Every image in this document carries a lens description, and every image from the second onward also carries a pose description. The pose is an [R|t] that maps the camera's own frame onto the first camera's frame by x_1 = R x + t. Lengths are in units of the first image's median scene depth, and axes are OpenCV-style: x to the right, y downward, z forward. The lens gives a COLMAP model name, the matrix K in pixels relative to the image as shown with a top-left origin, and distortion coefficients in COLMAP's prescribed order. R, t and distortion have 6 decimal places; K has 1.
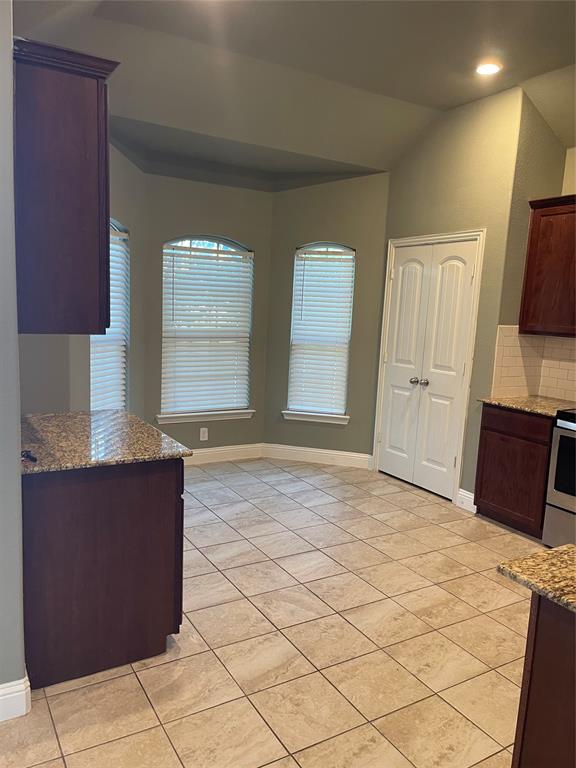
lens RADIAL K [[573.6, 0, 287.7], [0, 573.6, 385.9], [0, 0, 1]] dist [0.057845, -0.072289]
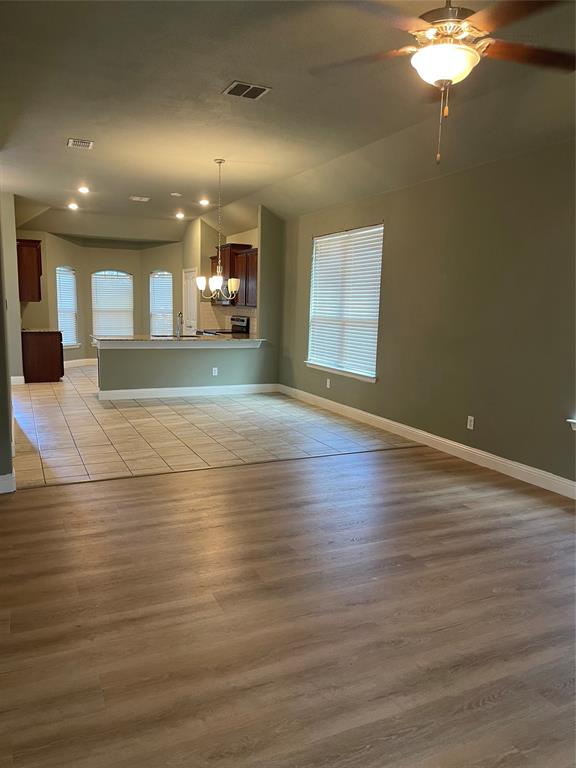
lens RADIAL K [[573.6, 0, 288.9], [0, 573.6, 384.8], [0, 0, 1]] dist [0.057845, -0.072289]
pose [[0.996038, -0.012305, -0.088072, 0.806439], [0.011866, 0.999914, -0.005507, 0.242872], [0.088132, 0.004440, 0.996099, -1.330465]]
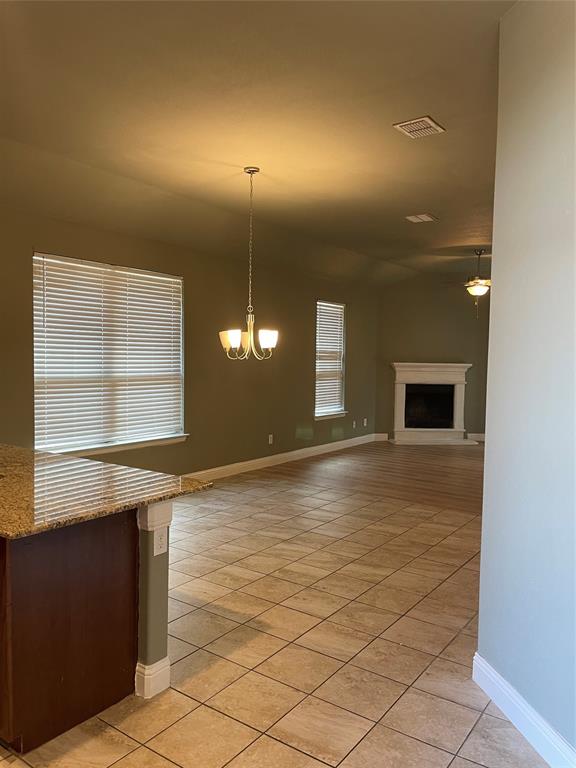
lens RADIAL K [[573.6, 0, 286.5], [0, 573.6, 382.1], [0, 0, 1]] dist [0.057845, -0.072289]
pose [[-0.402043, -0.098360, 0.910322, -1.210747], [0.095714, 0.984252, 0.148619, -0.290671], [-0.910605, 0.146882, -0.386297, 1.499545]]
